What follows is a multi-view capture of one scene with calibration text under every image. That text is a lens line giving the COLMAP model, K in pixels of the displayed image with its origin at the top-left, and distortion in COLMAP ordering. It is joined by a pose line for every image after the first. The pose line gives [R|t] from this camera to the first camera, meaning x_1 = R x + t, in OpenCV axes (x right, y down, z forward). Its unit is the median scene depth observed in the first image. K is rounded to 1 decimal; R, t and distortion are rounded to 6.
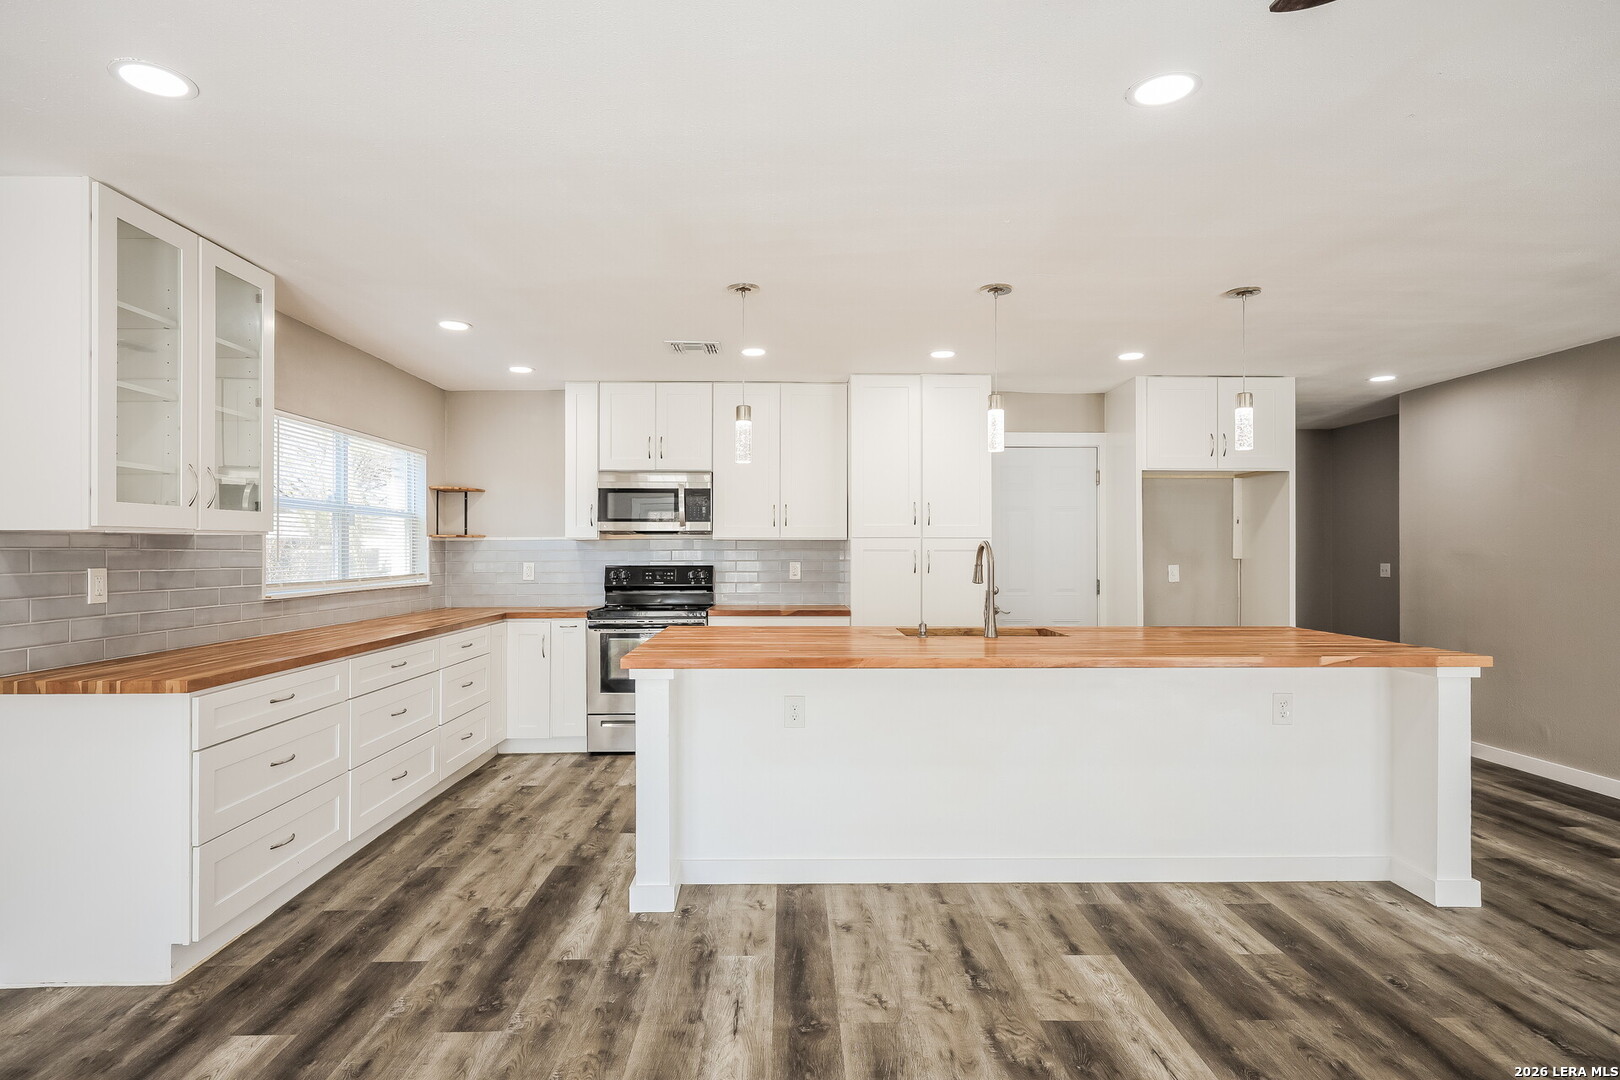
lens RADIAL K [[846.1, 0, 814.3], [0, 846.1, 546.5], [0, 0, 1]] dist [0.003746, -0.000447]
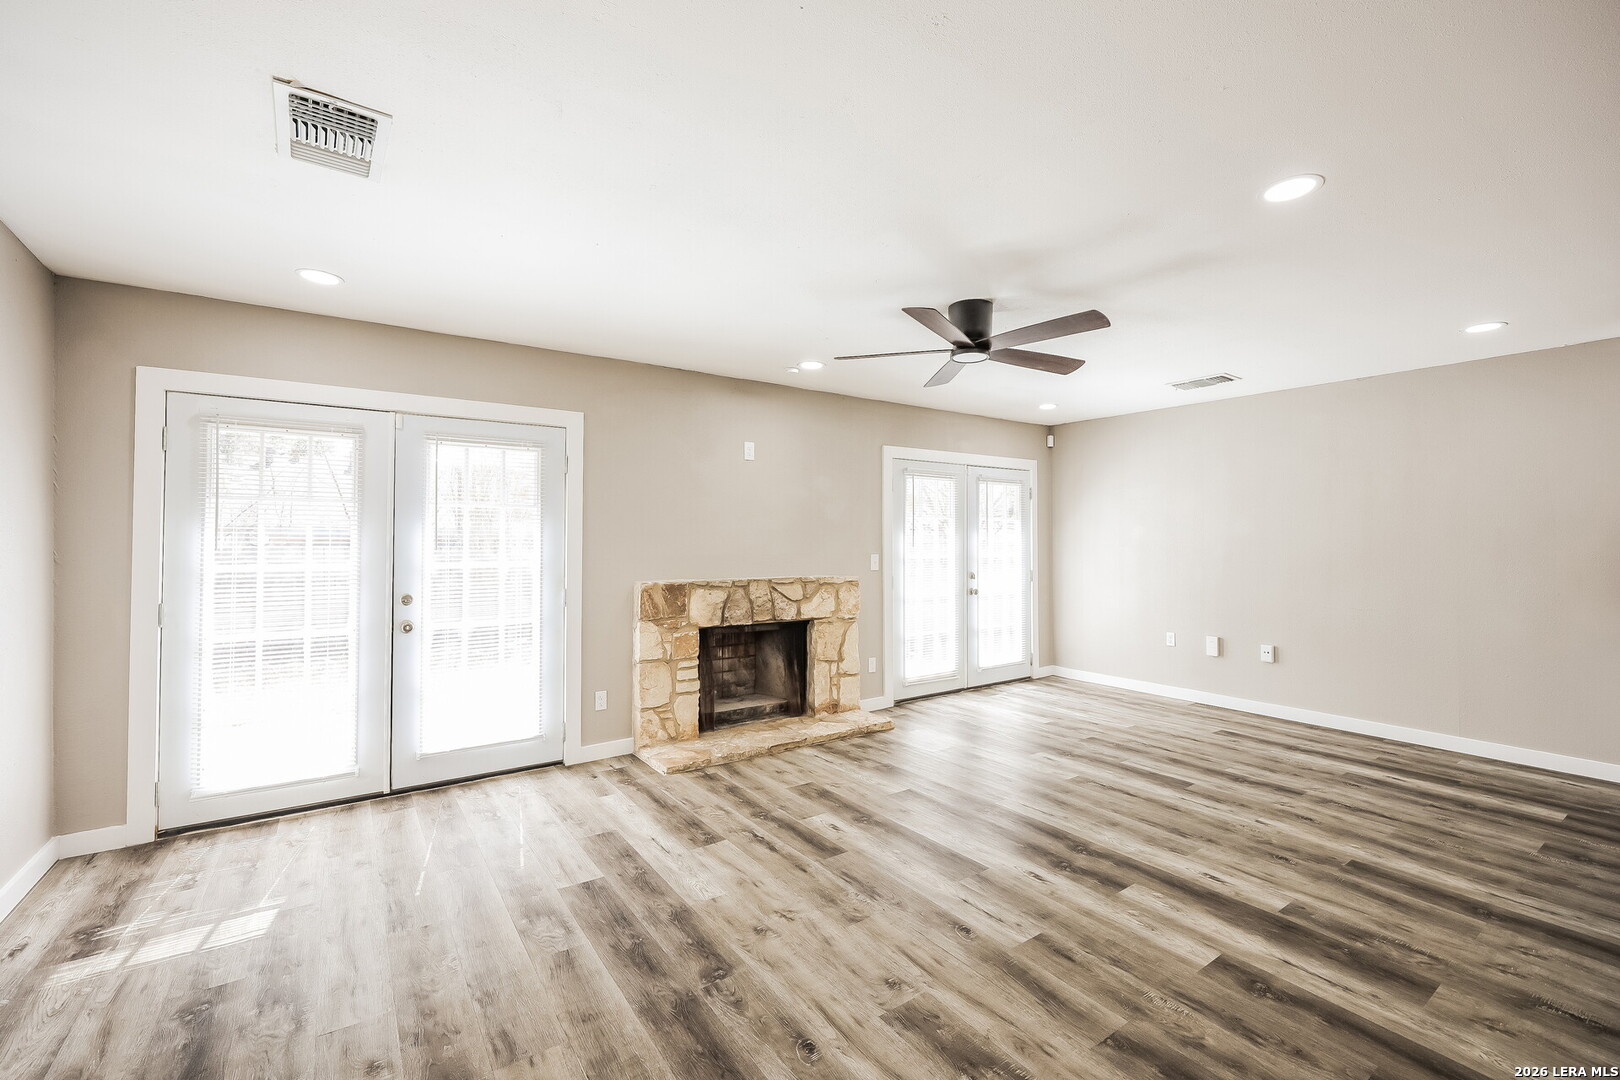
lens RADIAL K [[655.8, 0, 813.5], [0, 655.8, 529.1], [0, 0, 1]] dist [-0.002695, -0.000788]
pose [[-0.835615, -0.009800, -0.549228, 1.078677], [-0.000691, 0.999859, -0.016789, -0.001689], [0.549315, -0.013650, -0.835504, 0.979251]]
